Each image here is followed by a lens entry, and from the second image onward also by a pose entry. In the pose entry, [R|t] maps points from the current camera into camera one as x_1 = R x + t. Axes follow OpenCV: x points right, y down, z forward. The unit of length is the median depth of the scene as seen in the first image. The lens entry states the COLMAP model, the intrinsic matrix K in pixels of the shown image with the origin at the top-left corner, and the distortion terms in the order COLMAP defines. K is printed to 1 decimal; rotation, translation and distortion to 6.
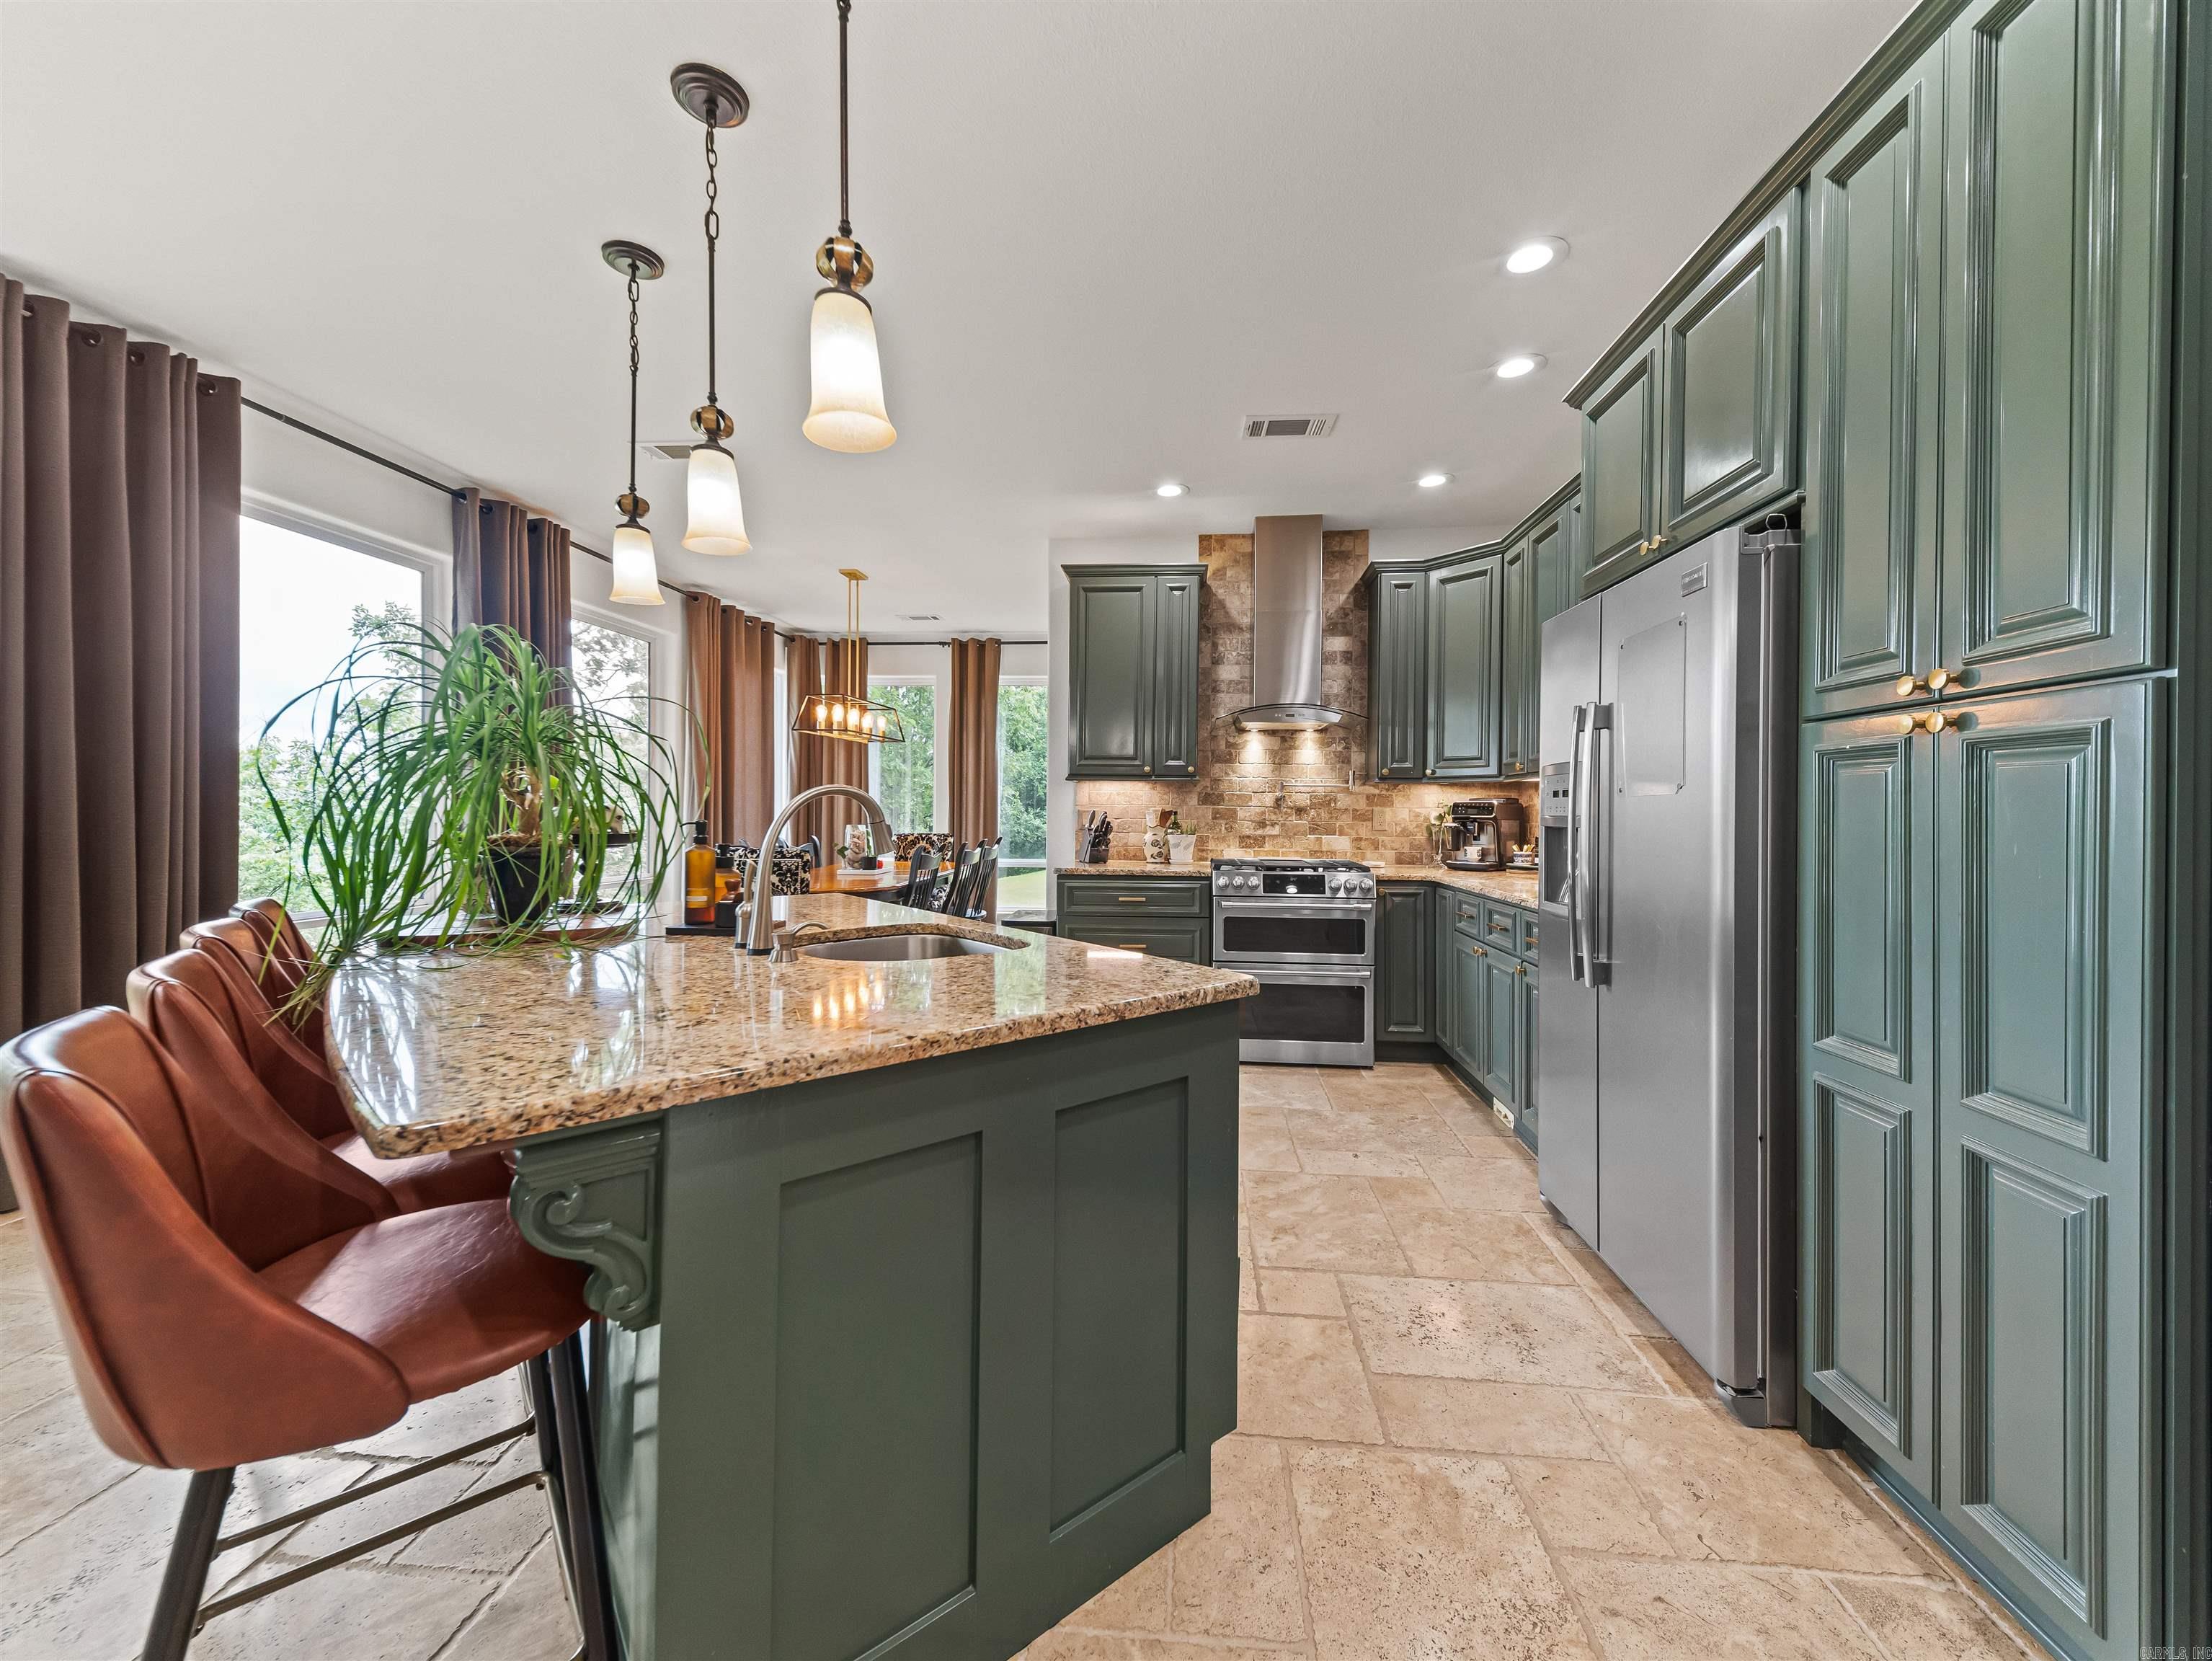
lens RADIAL K [[865.4, 0, 1111.5], [0, 865.4, 837.7], [0, 0, 1]] dist [0.032747, -0.011346]
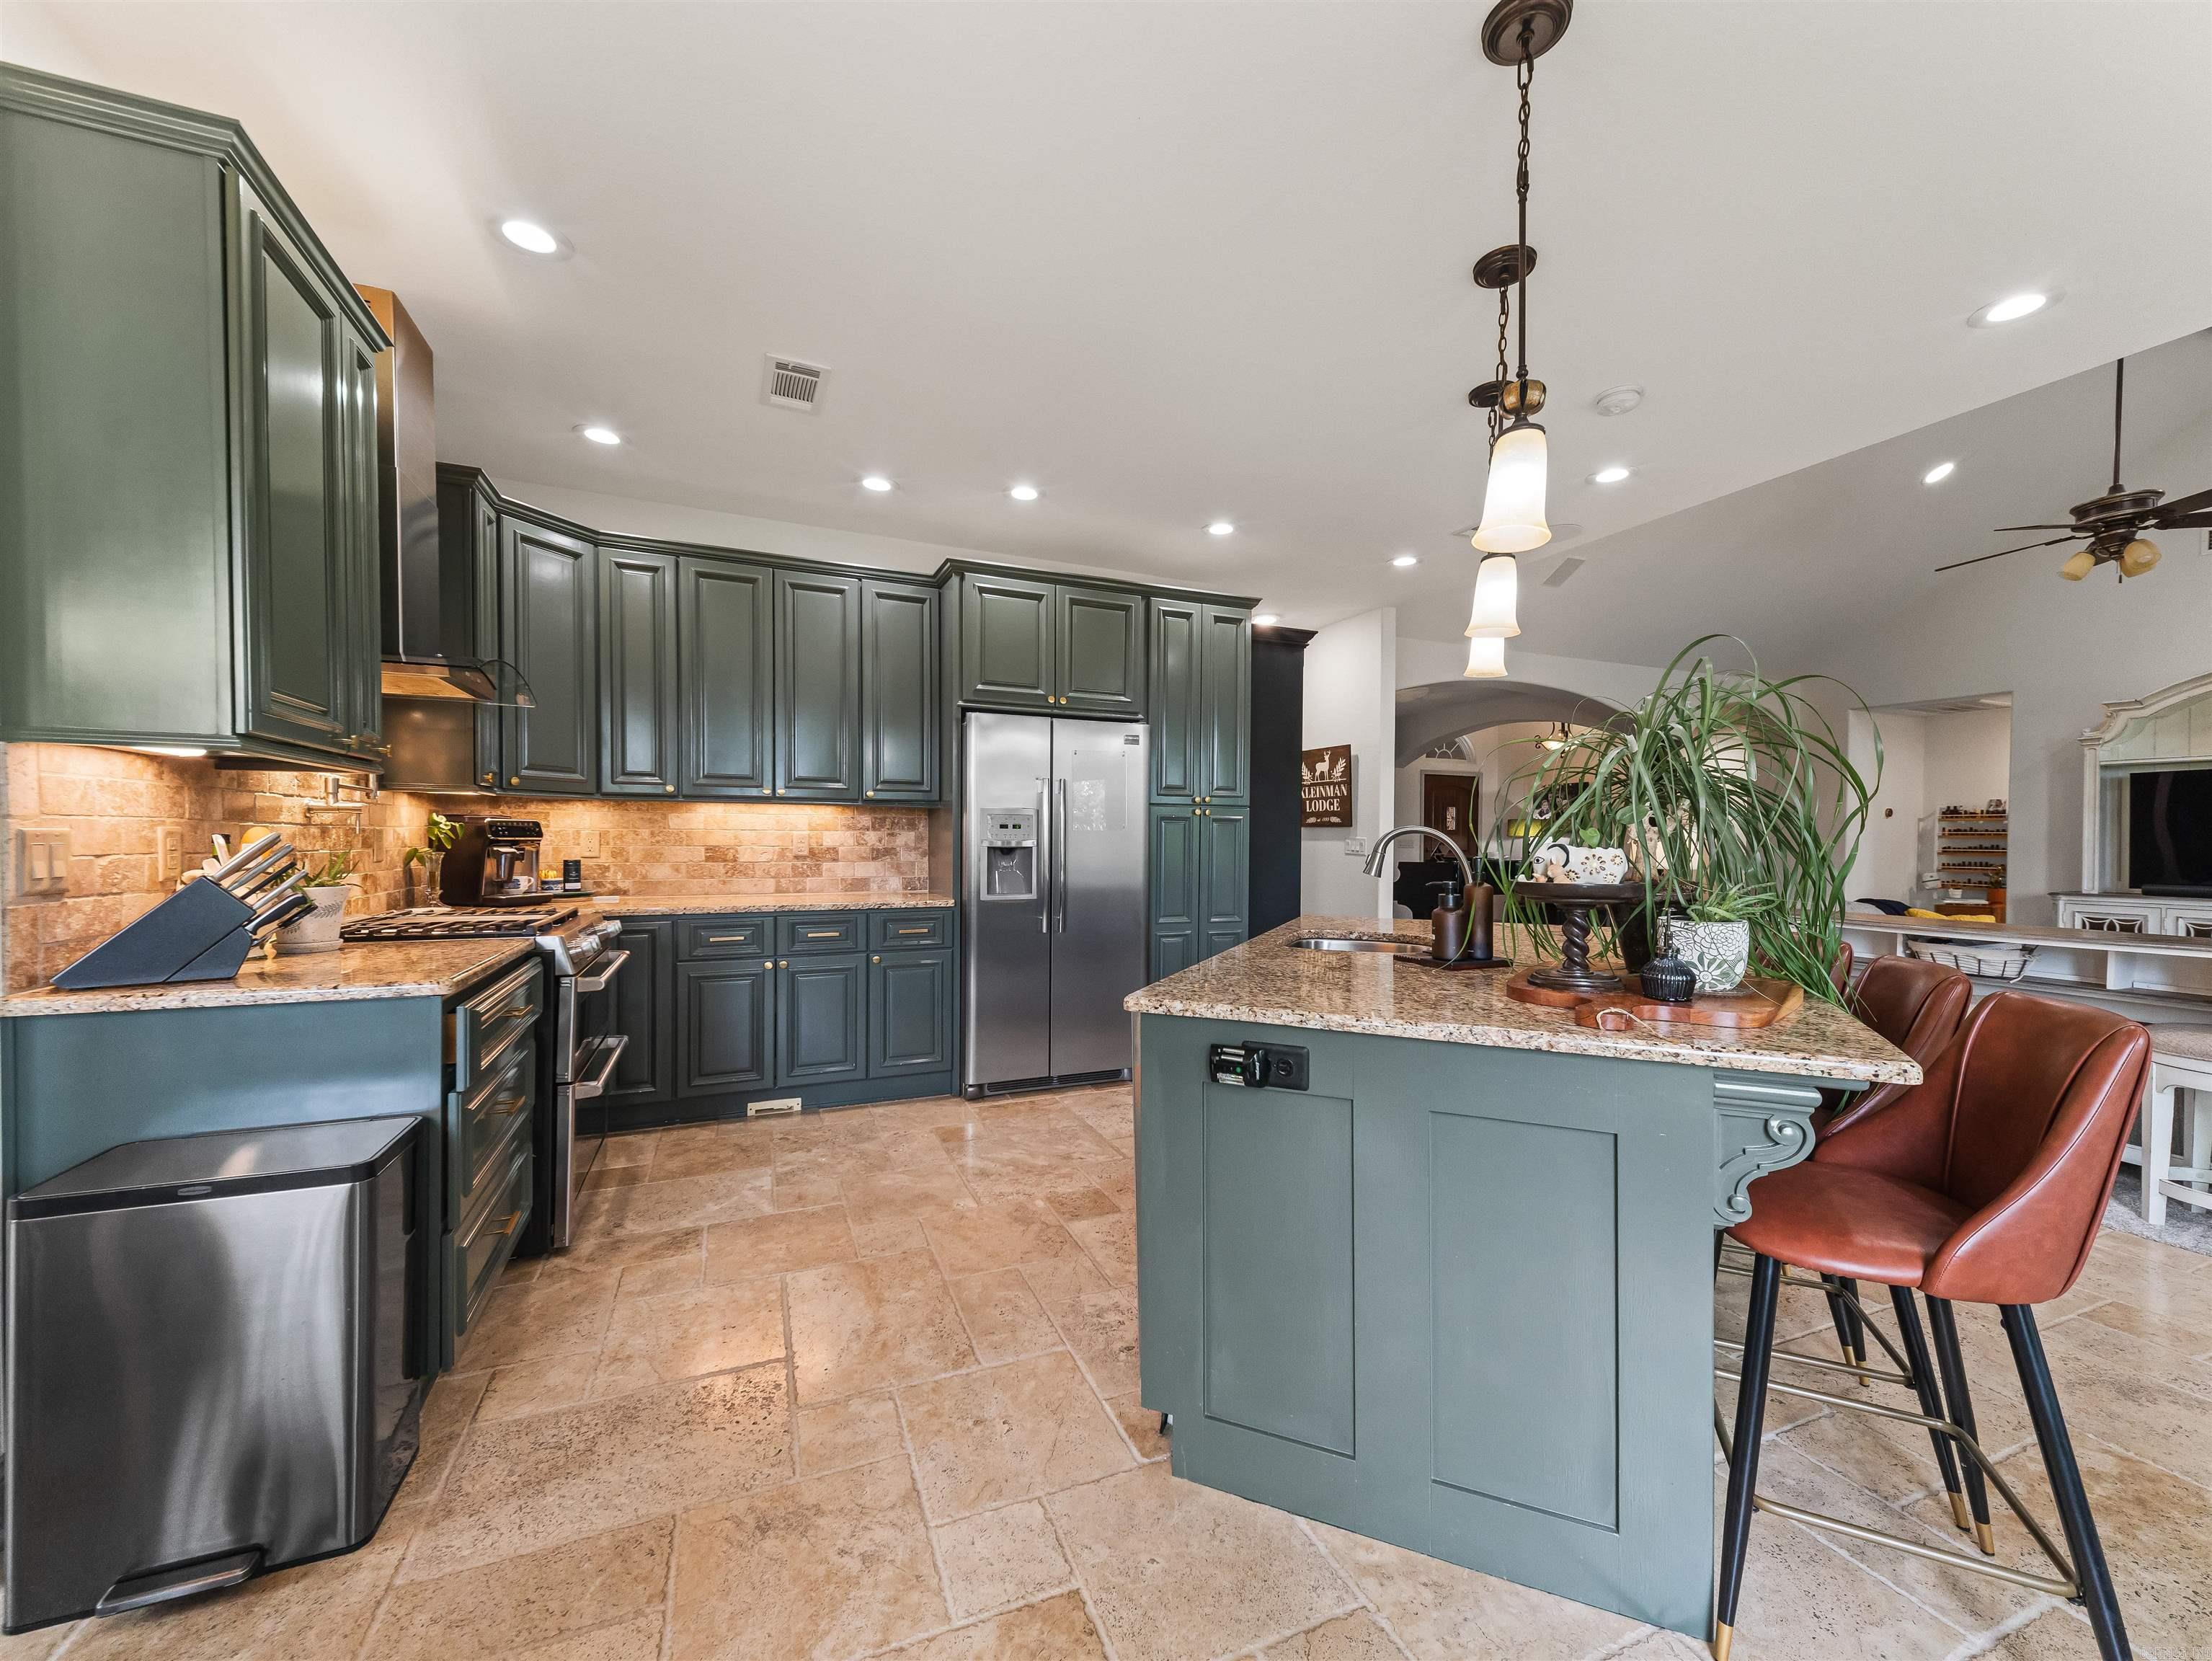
lens RADIAL K [[865.4, 0, 1111.5], [0, 865.4, 837.7], [0, 0, 1]] dist [0.032747, -0.011346]
pose [[-0.462832, -0.006446, 0.886423, -0.701789], [0.029463, 0.999309, 0.022650, -0.034633], [-0.885956, 0.036600, -0.462322, 1.102367]]
